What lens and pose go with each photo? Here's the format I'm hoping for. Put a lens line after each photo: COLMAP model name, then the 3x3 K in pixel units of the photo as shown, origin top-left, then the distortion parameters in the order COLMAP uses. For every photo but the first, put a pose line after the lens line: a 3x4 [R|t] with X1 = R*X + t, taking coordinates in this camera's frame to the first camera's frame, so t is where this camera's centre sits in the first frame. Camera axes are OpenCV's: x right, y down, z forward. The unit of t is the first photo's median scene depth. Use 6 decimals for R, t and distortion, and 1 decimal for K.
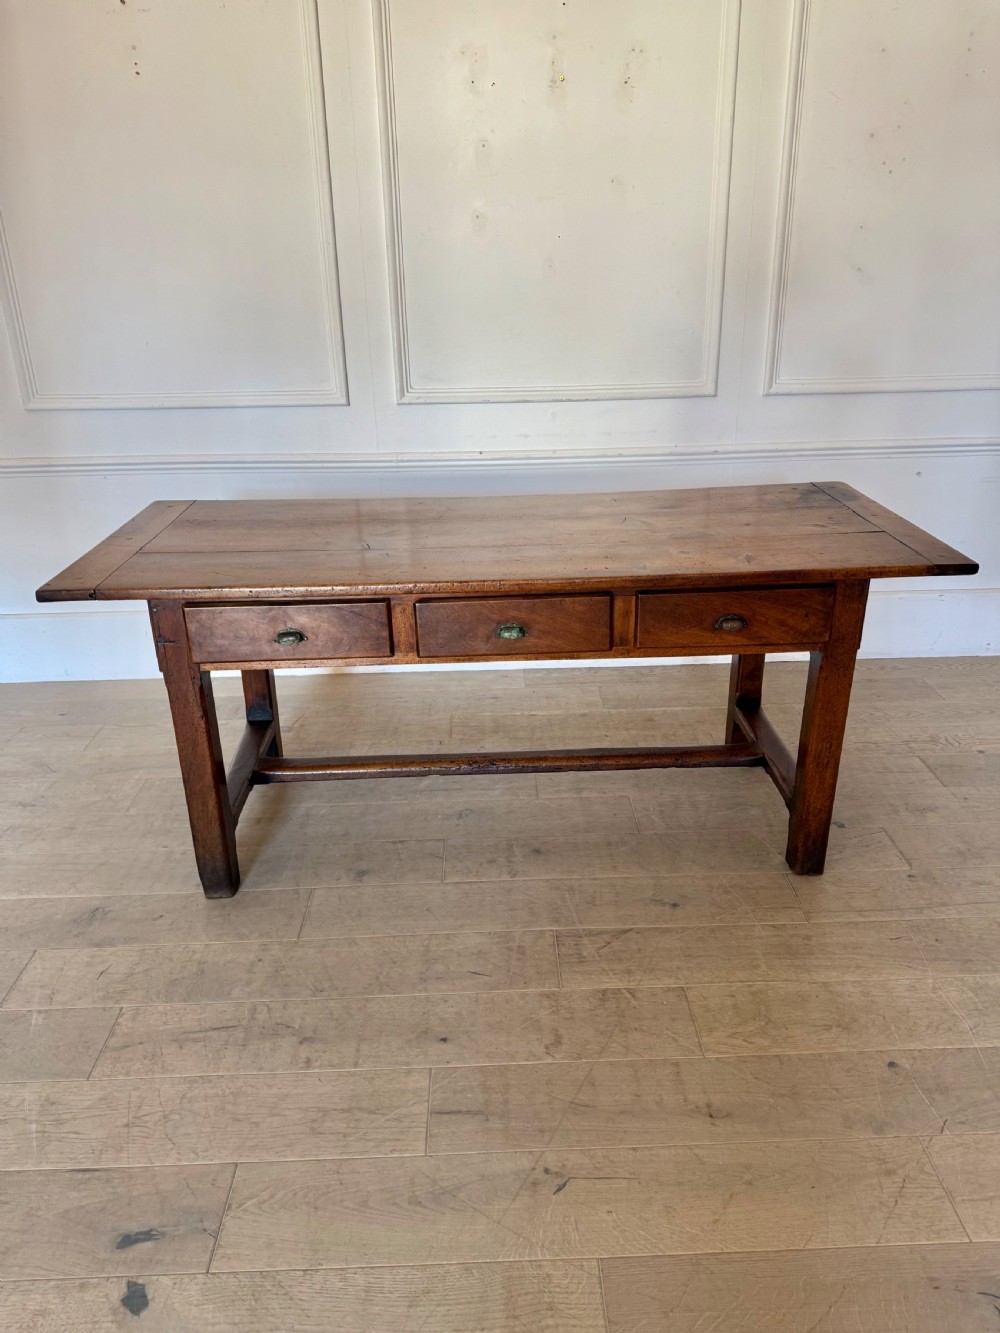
lens RADIAL K [[921.2, 0, 508.3], [0, 921.2, 668.1], [0, 0, 1]] dist [0.119641, -0.192097]
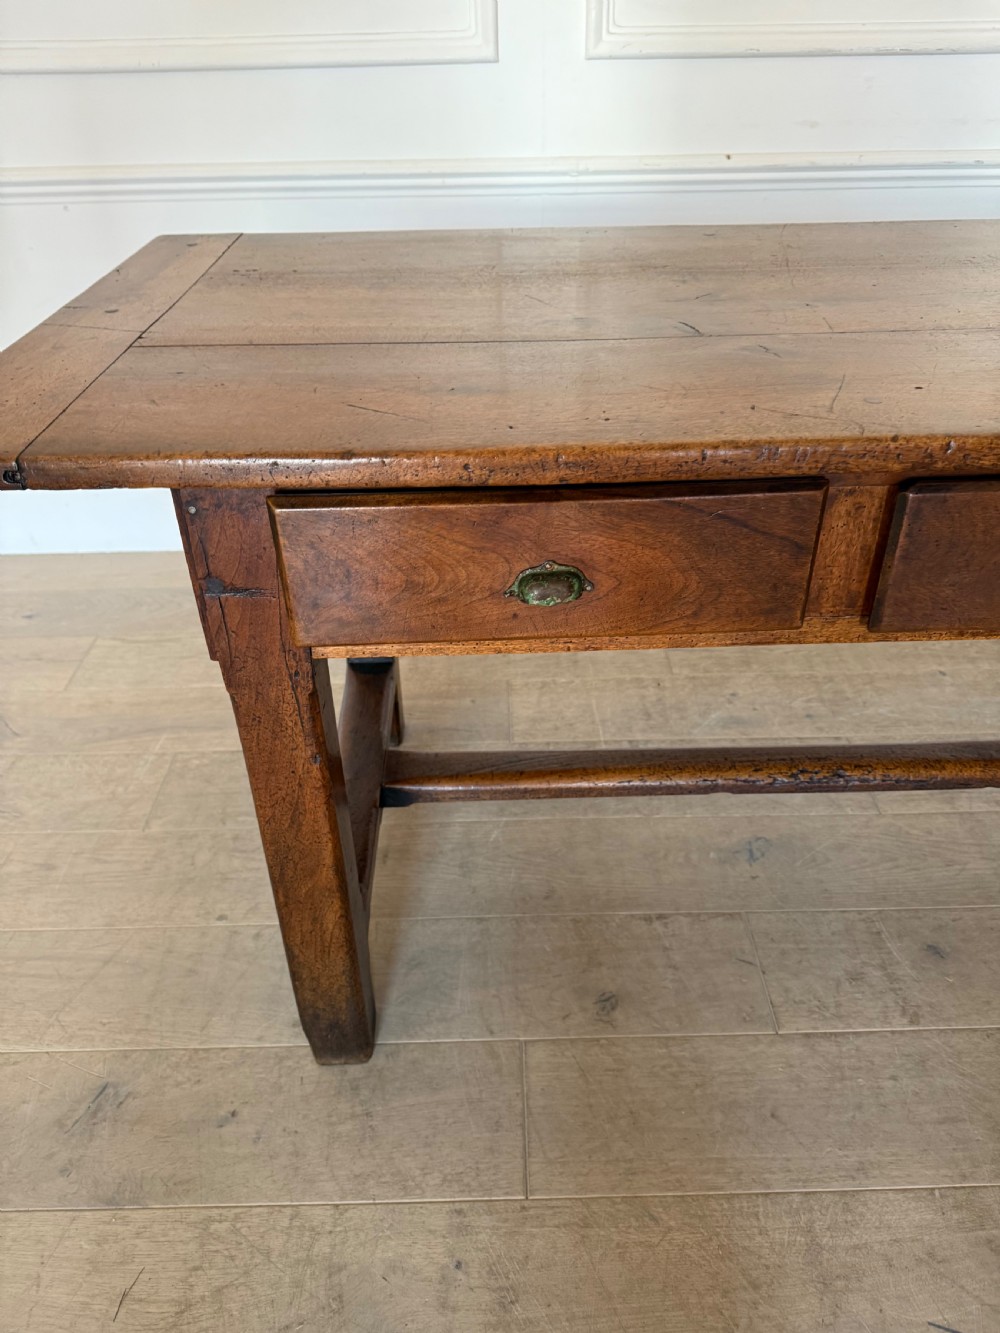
lens RADIAL K [[946.6, 0, 510.6], [0, 946.6, 659.3], [0, 0, 1]] dist [0.021627, -0.024938]
pose [[0.999950, 0.008367, -0.005528, -0.233477], [-0.007134, 0.980924, 0.194259, -0.072224], [0.007048, -0.194210, 0.980935, 0.580280]]
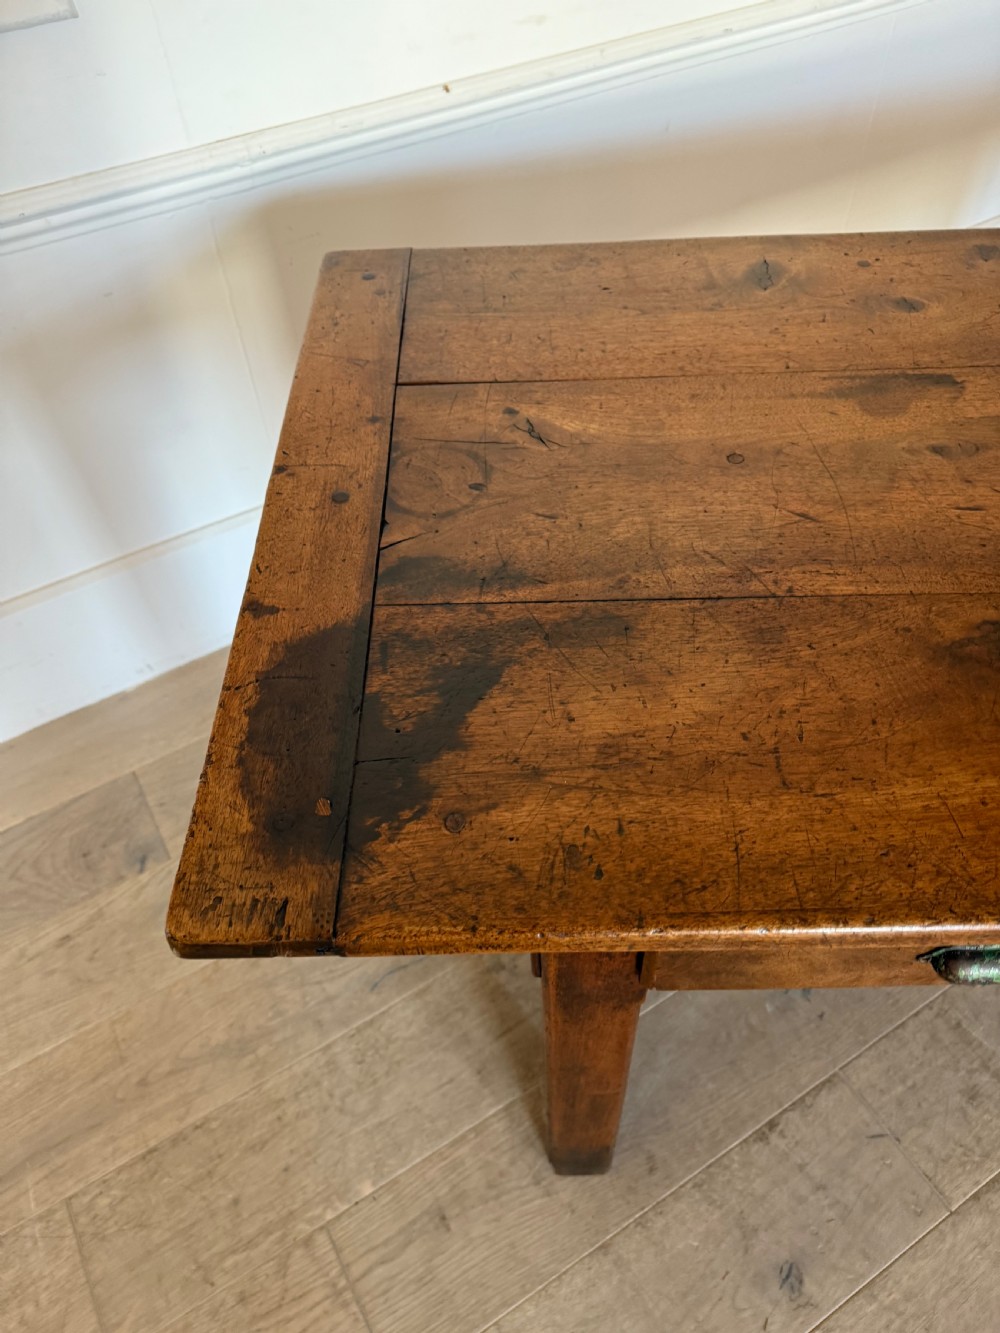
lens RADIAL K [[955.4, 0, 508.8], [0, 955.4, 666.8], [0, 0, 1]] dist [-0.003255, 0.000110]
pose [[0.868447, -0.386049, 0.311073, -0.342285], [0.210551, 0.855230, 0.473551, -0.316346], [-0.448853, -0.345757, 0.824004, 0.865110]]
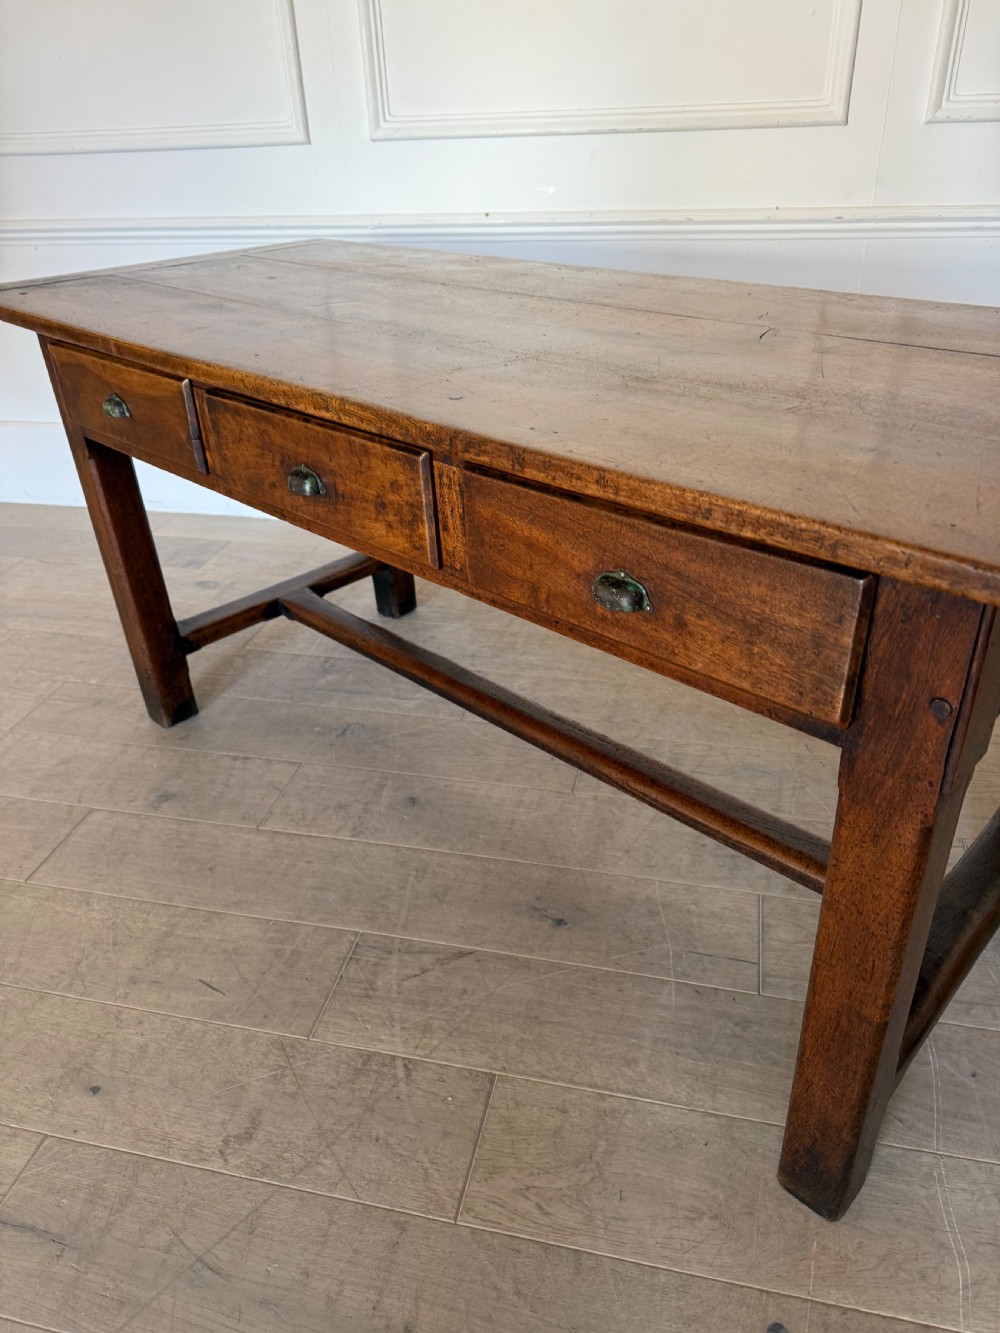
lens RADIAL K [[929.1, 0, 508.7], [0, 929.1, 671.1], [0, 0, 1]] dist [0.111122, -0.163881]
pose [[0.967416, 0.116575, -0.224758, 0.281166], [-0.081344, 0.983742, 0.160111, -0.015867], [0.239769, -0.136611, 0.961170, 0.413532]]
